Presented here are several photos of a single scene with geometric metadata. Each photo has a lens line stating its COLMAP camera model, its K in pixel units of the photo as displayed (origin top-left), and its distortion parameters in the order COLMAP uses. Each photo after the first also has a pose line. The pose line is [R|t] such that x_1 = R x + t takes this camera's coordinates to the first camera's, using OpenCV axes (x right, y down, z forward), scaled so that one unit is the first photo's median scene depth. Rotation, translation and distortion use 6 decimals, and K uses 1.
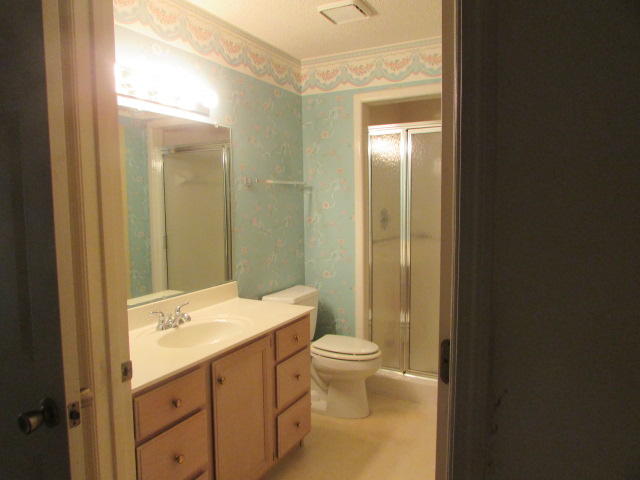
lens RADIAL K [[449.9, 0, 320.9], [0, 449.9, 240.9], [0, 0, 1]] dist [-0.032682, 0.003342]
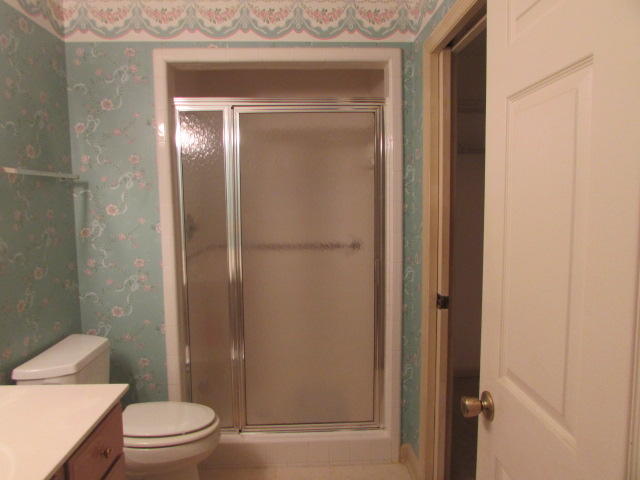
lens RADIAL K [[449.9, 0, 319.7], [0, 449.9, 236.4], [0, 0, 1]] dist [-0.032682, 0.003342]
pose [[0.861084, -0.042822, 0.506656, -0.062837], [0.048858, 0.998805, 0.001381, -0.026220], [-0.506109, 0.023565, 0.862147, 0.275128]]
